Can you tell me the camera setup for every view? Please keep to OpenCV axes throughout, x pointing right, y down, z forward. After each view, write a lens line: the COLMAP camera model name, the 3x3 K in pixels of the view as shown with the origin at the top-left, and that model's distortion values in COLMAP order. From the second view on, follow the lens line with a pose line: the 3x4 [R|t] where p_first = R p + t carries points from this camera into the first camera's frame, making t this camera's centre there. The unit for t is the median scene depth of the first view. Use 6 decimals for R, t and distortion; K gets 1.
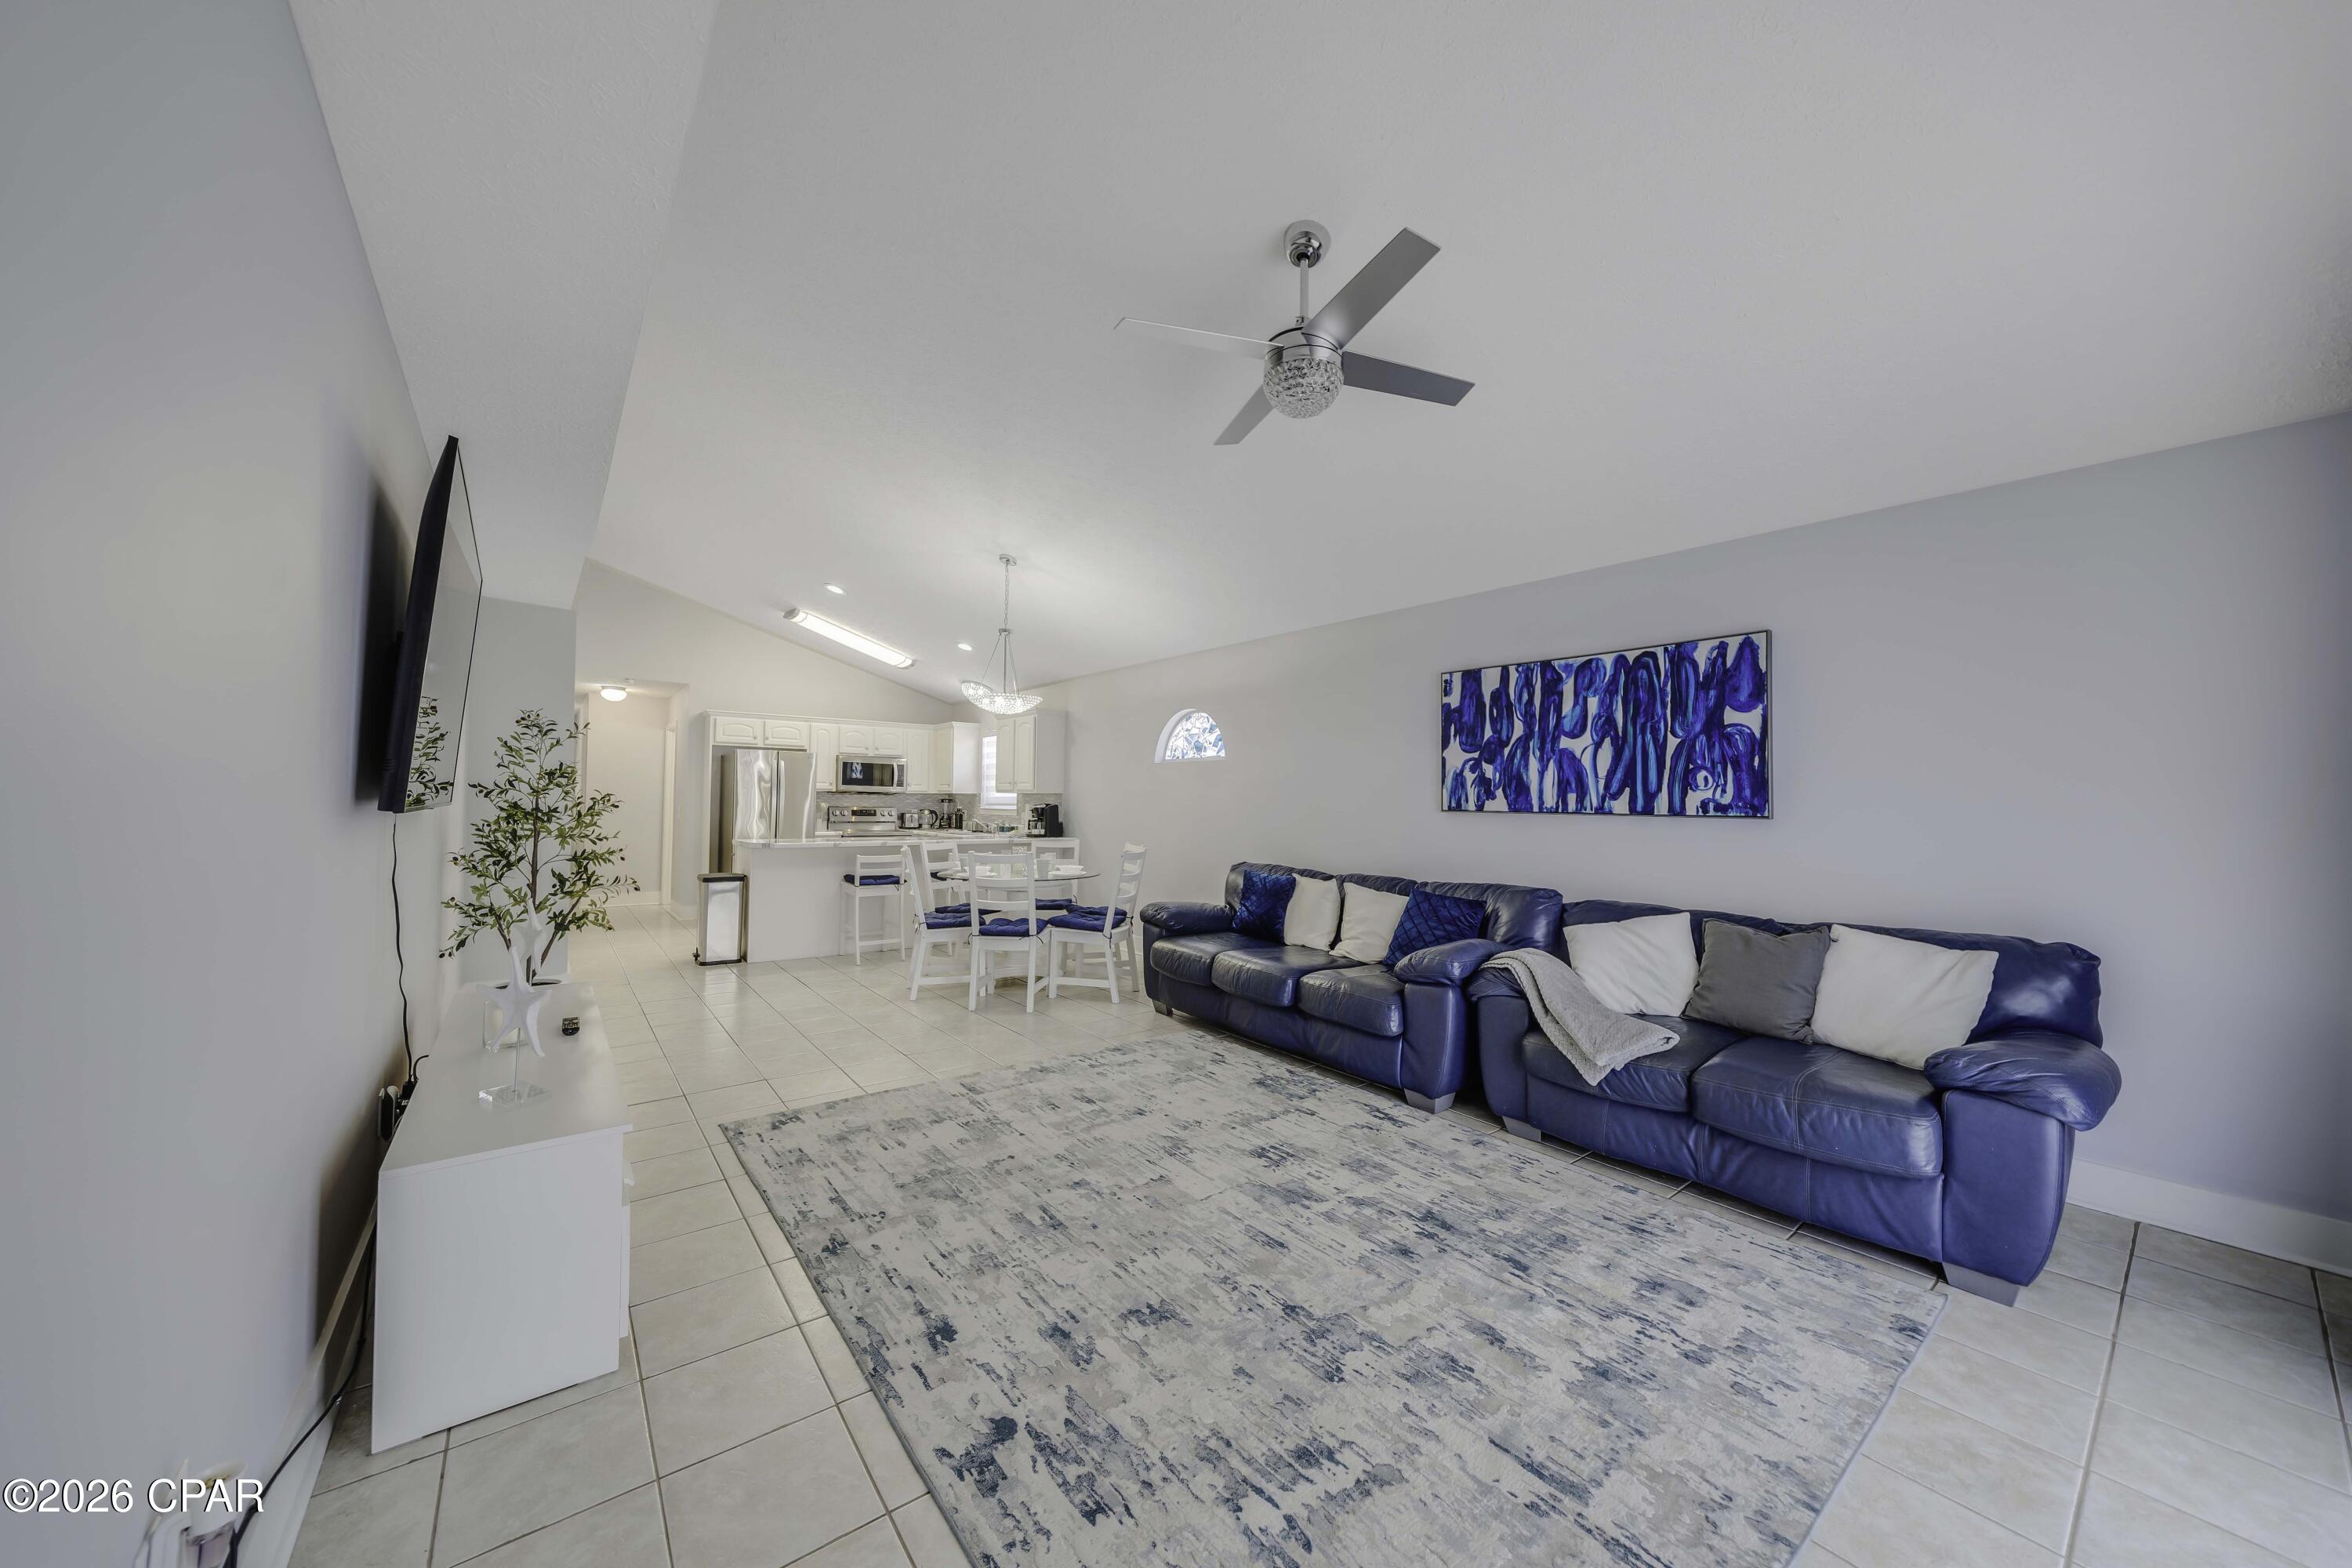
lens RADIAL K [[819.5, 0, 1150.3], [0, 819.5, 789.5], [0, 0, 1]] dist [-0.005826, -0.000085]
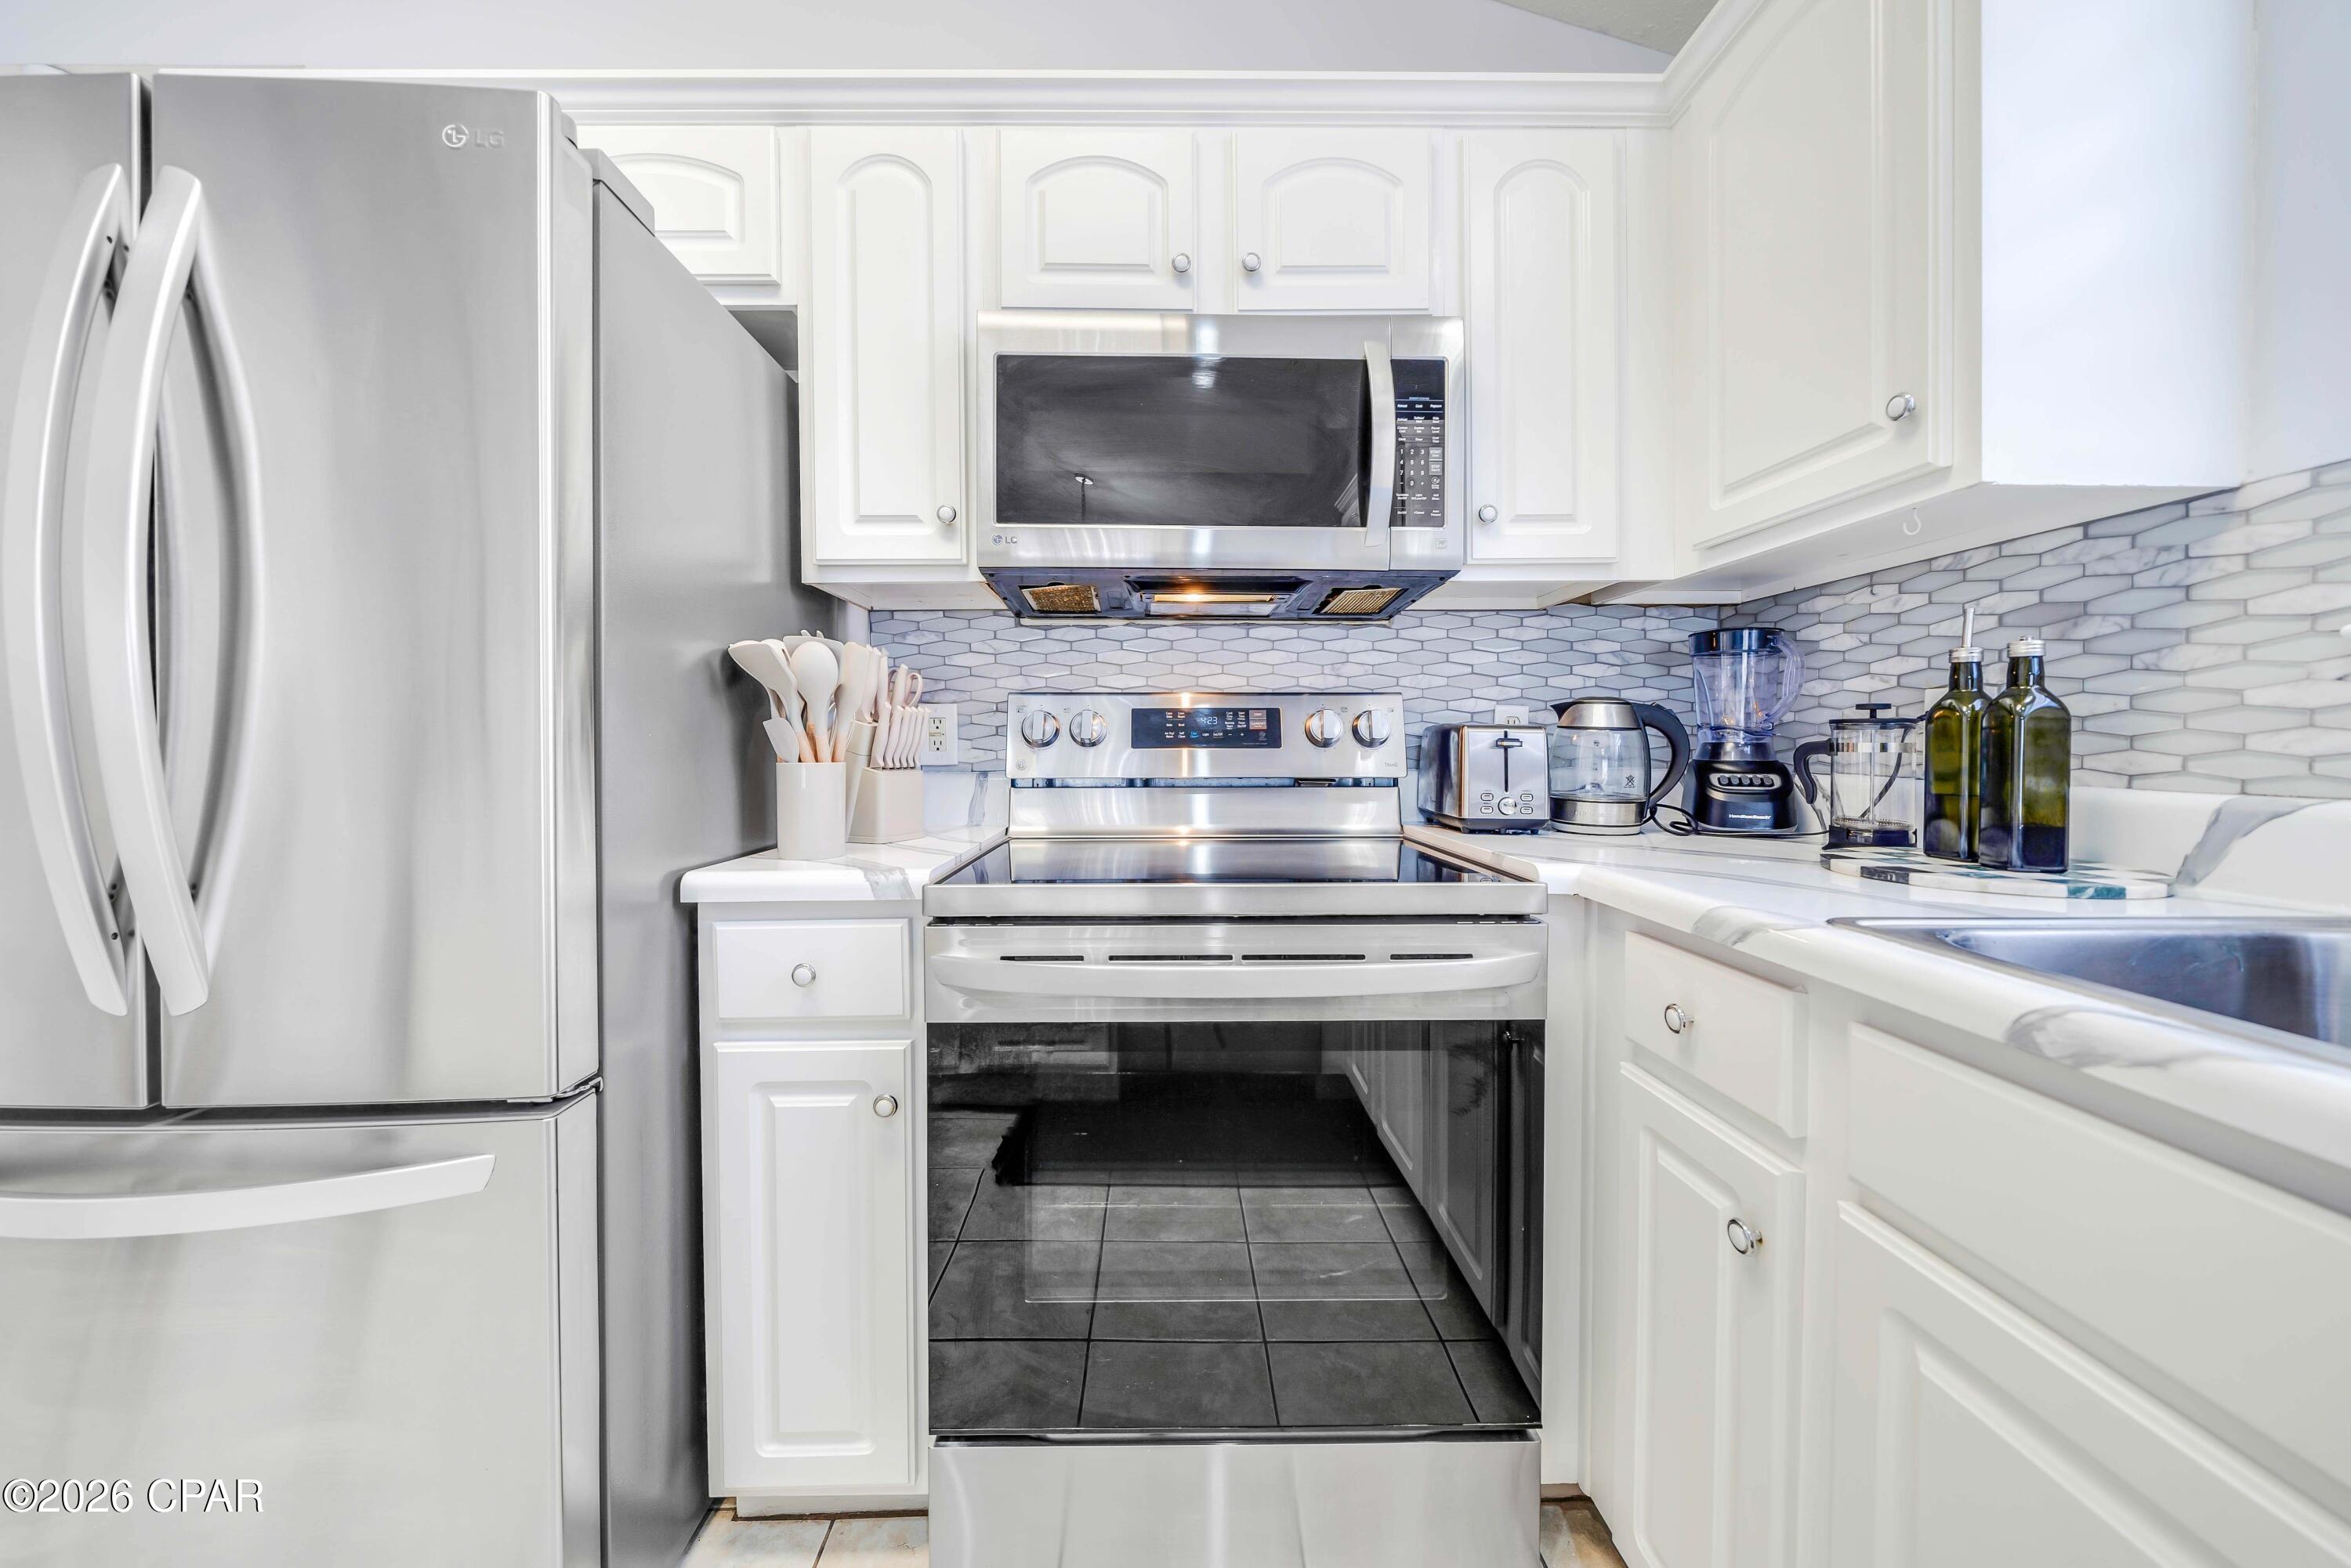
lens RADIAL K [[938.9, 0, 1159.7], [0, 938.9, 776.3], [0, 0, 1]] dist [-0.000504, 0.000058]
pose [[0.806683, 0.000540, -0.590984, -0.795984], [0.018742, 0.999473, 0.026496, 0.107323], [0.590687, -0.032451, 0.806248, 2.727957]]
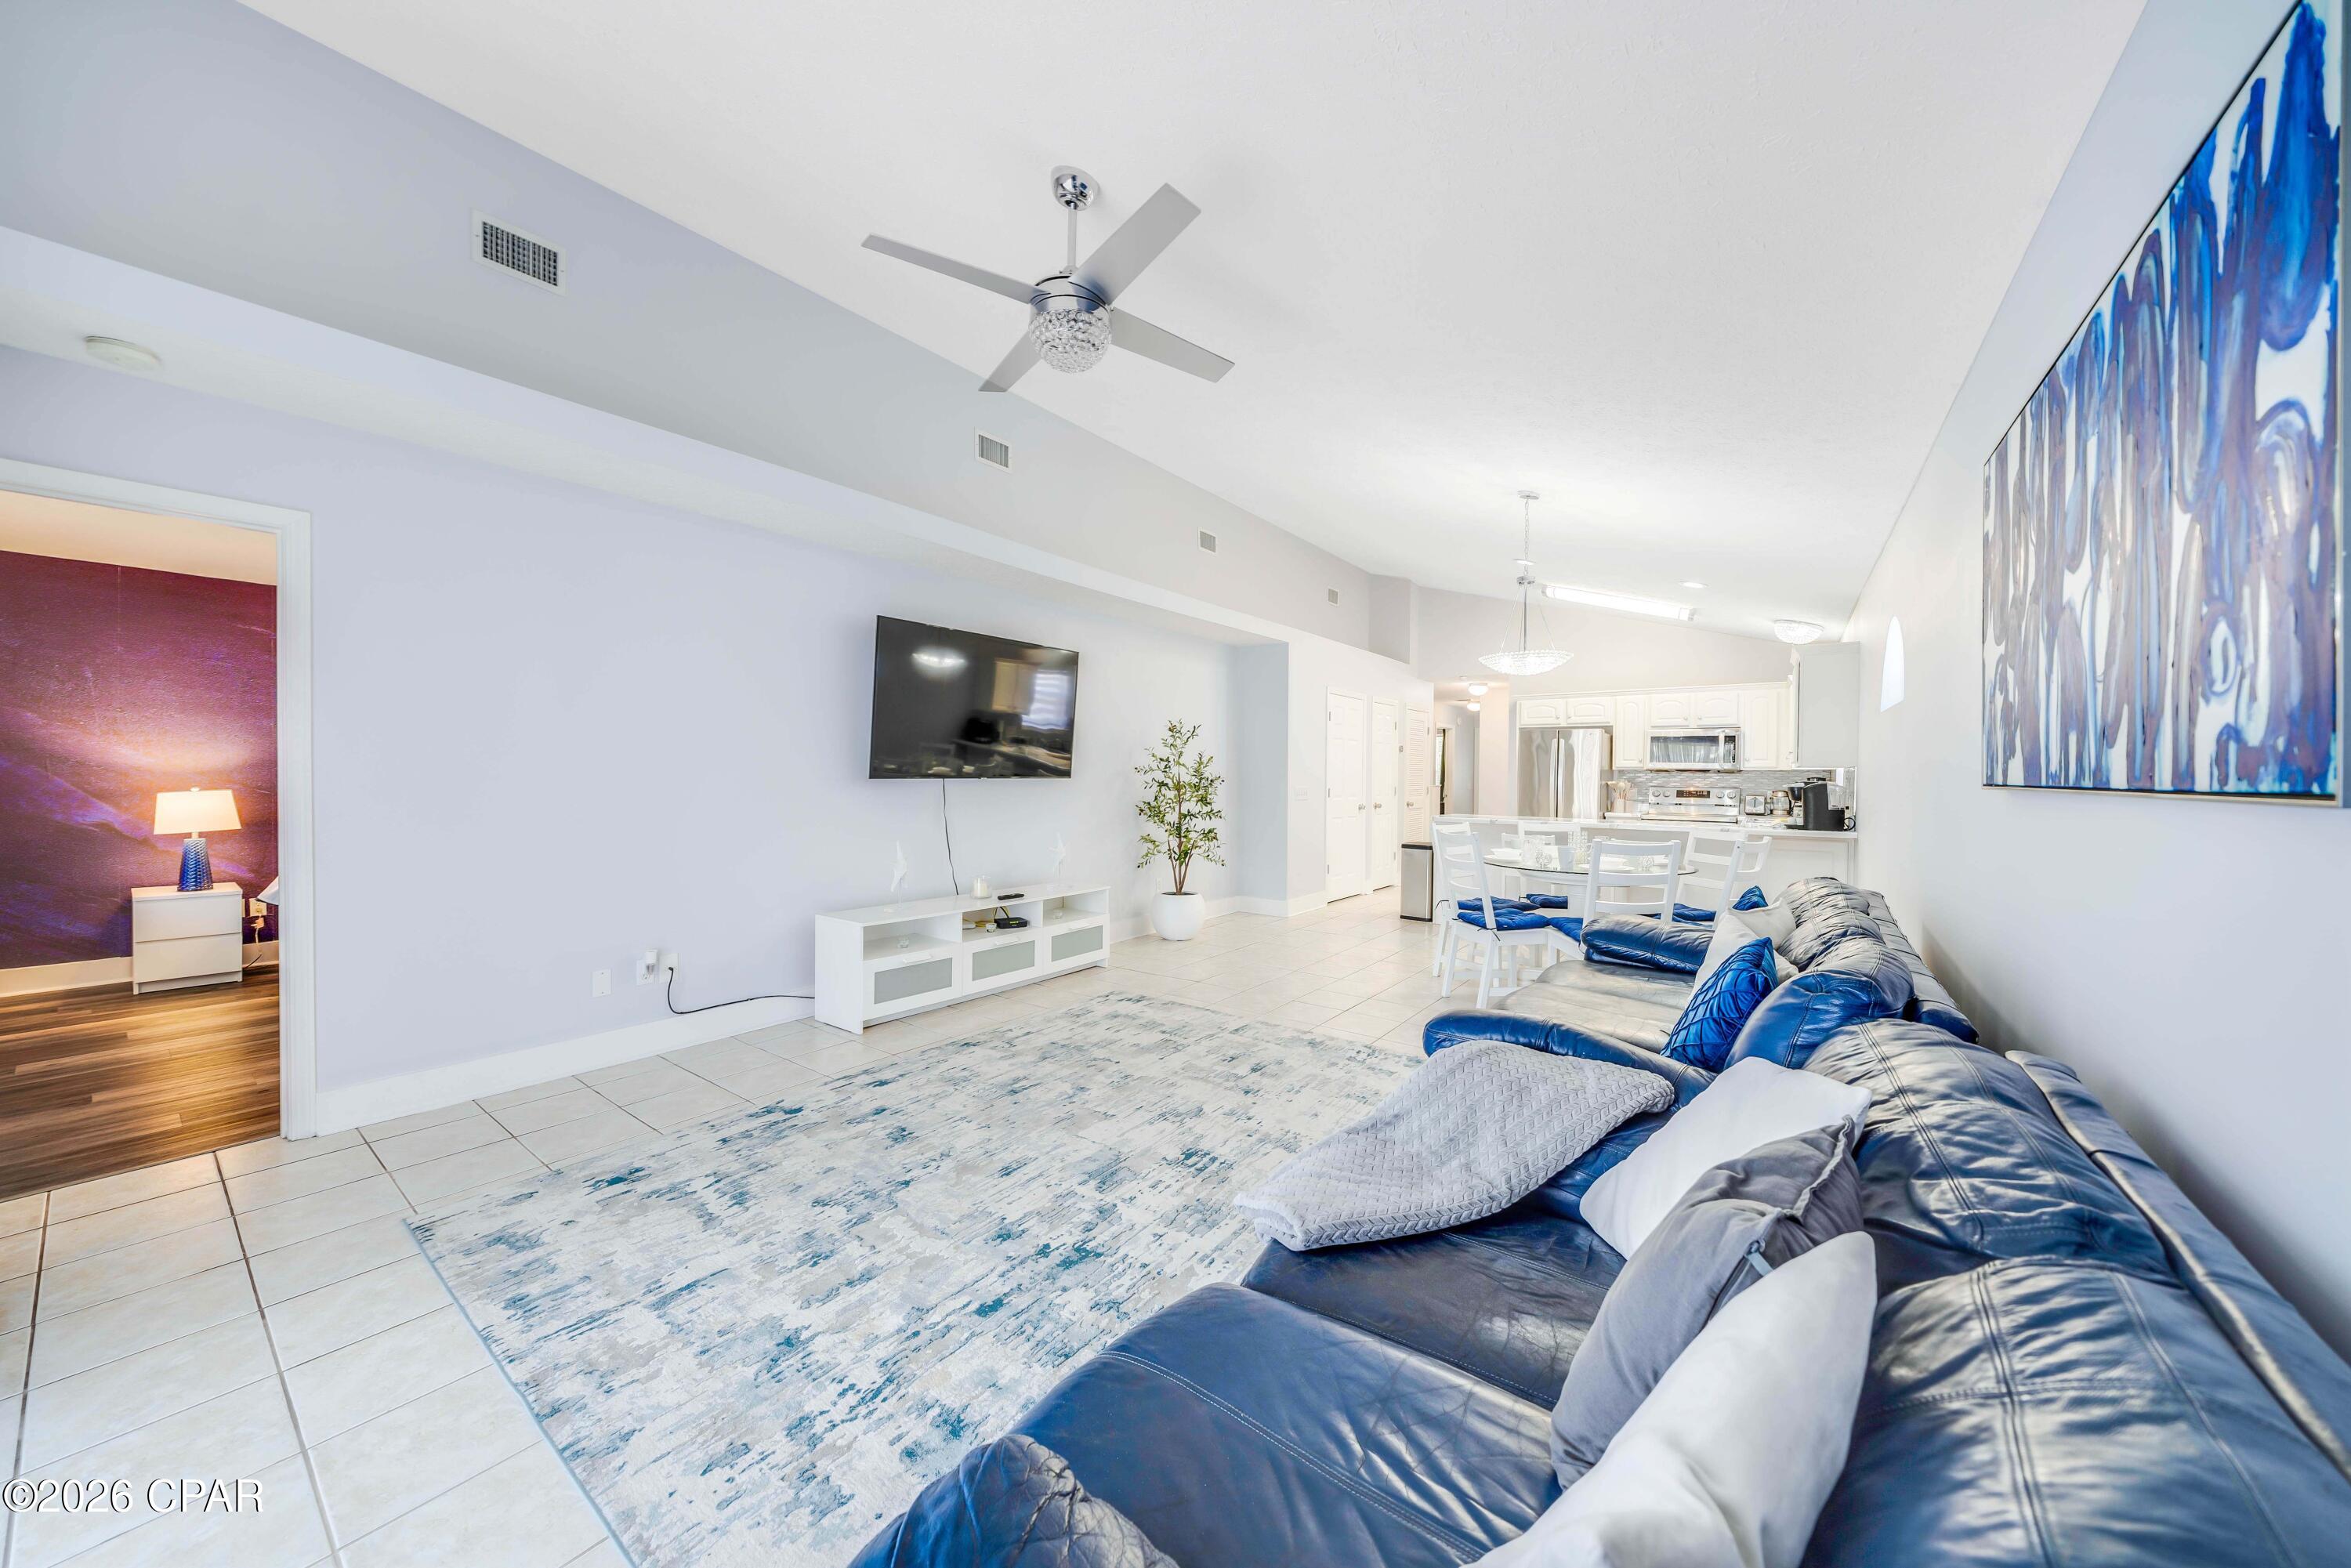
lens RADIAL K [[821.9, 0, 1175.5], [0, 821.9, 784.0], [0, 0, 1]] dist [-0.000079, 0.000050]
pose [[0.272149, -0.000673, -0.962255, 1.079098], [0.011085, 0.999936, 0.002436, 0.031989], [0.962191, -0.011330, 0.272139, 0.784931]]
